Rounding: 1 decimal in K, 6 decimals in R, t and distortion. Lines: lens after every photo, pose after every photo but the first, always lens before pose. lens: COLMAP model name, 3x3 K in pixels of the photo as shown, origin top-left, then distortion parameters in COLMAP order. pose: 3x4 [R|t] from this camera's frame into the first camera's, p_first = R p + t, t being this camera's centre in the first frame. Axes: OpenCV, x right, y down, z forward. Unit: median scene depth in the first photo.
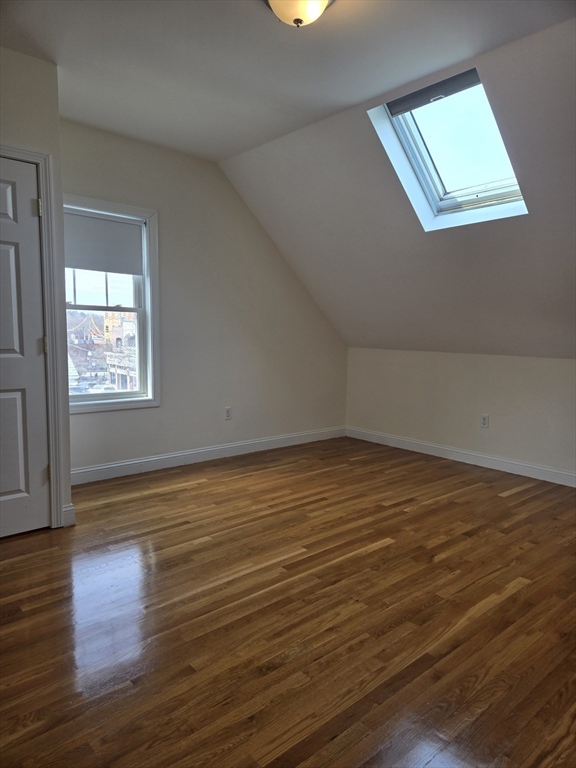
lens RADIAL K [[511.8, 0, 288.5], [0, 511.8, 385.6], [0, 0, 1]] dist [0.077763, -0.065636]
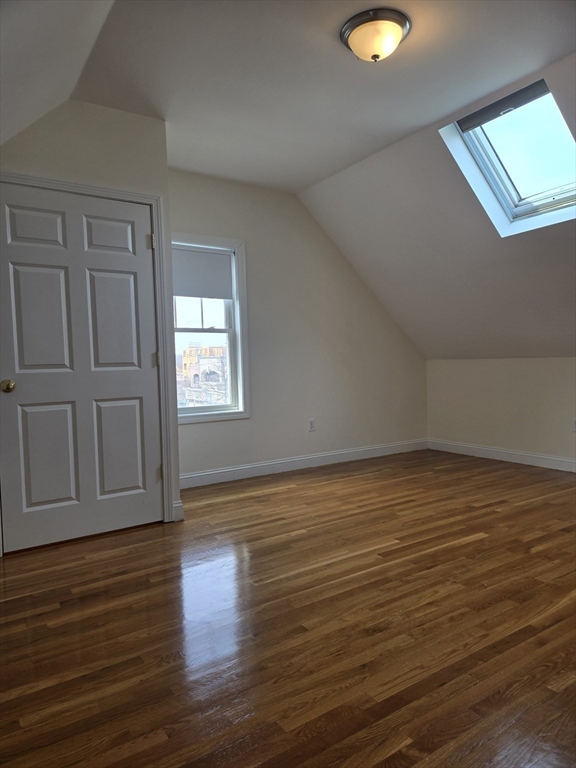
lens RADIAL K [[511.8, 0, 284.1], [0, 511.8, 382.8], [0, 0, 1]] dist [0.077763, -0.065636]
pose [[0.988676, -0.038080, -0.145157, -0.029521], [0.028359, 0.997251, -0.068460, 0.061151], [0.147365, 0.063568, 0.987037, -0.078421]]
